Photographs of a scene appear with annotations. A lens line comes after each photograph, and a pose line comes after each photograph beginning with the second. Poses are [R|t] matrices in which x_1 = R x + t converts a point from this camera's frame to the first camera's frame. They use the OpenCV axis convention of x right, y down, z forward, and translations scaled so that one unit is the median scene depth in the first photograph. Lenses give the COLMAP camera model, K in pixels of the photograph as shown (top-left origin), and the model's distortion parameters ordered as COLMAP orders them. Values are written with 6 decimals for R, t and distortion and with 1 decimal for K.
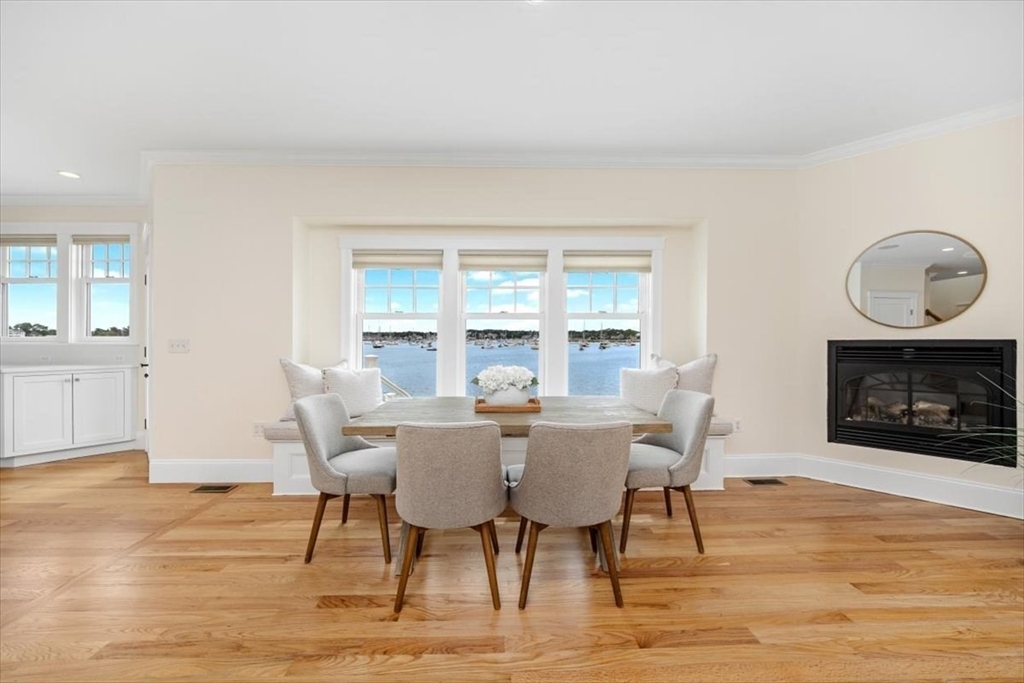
lens RADIAL K [[411.6, 0, 514.8], [0, 411.6, 337.3], [0, 0, 1]] dist [0.001481, -0.000057]
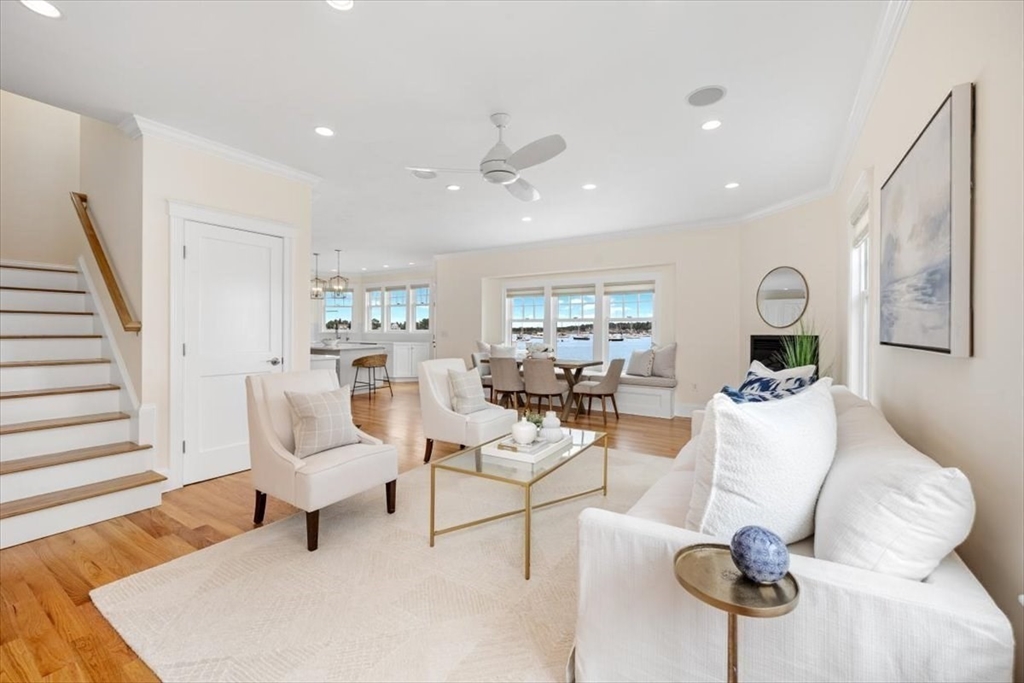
lens RADIAL K [[411.6, 0, 511.2], [0, 411.6, 336.9], [0, 0, 1]] dist [0.001481, -0.000057]
pose [[0.842823, 0.009861, -0.538101, 0.749429], [-0.001834, 0.999879, 0.015450, -0.001198], [0.538188, -0.012035, 0.842739, -0.750667]]
